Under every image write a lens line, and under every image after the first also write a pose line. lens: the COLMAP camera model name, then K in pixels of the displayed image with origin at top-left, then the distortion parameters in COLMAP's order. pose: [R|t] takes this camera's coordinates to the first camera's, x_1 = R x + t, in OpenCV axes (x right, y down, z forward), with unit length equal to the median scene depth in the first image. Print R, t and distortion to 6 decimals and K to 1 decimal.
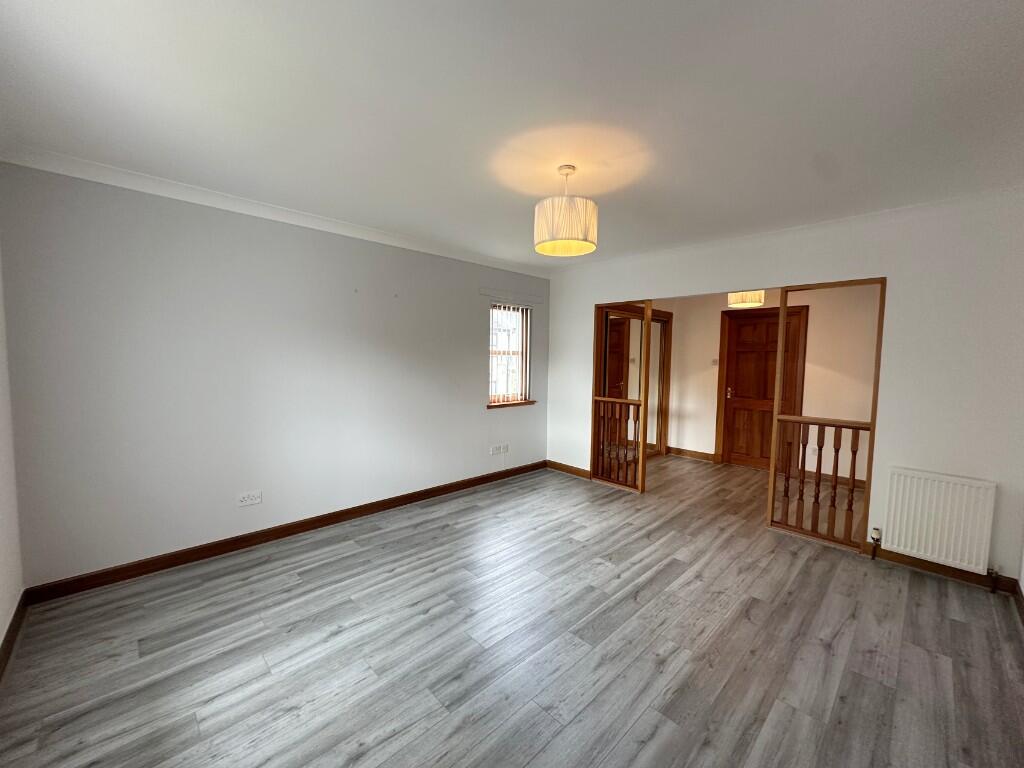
lens RADIAL K [[406.7, 0, 513.4], [0, 406.7, 385.8], [0, 0, 1]] dist [0.000941, 0.000134]
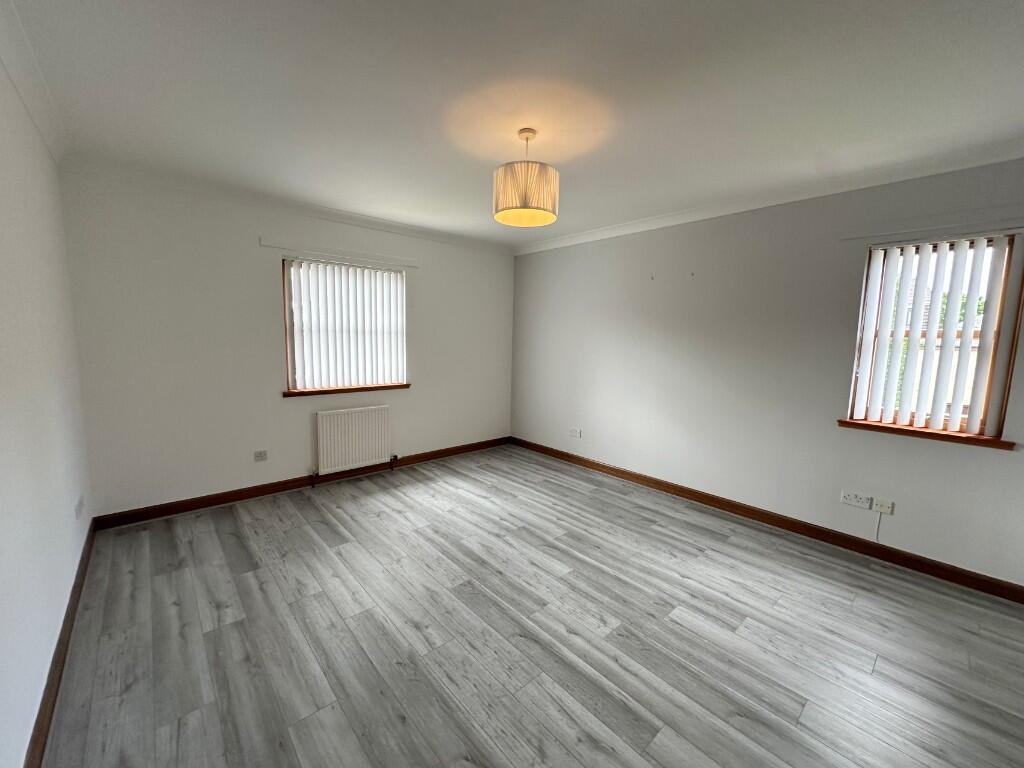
lens RADIAL K [[406.7, 0, 509.7], [0, 406.7, 385.7], [0, 0, 1]] dist [0.000941, 0.000134]
pose [[-0.039019, 0.102724, -0.993944, 0.885123], [-0.093365, 0.989975, 0.105979, -0.033865], [0.994867, 0.096935, -0.029037, 0.813153]]
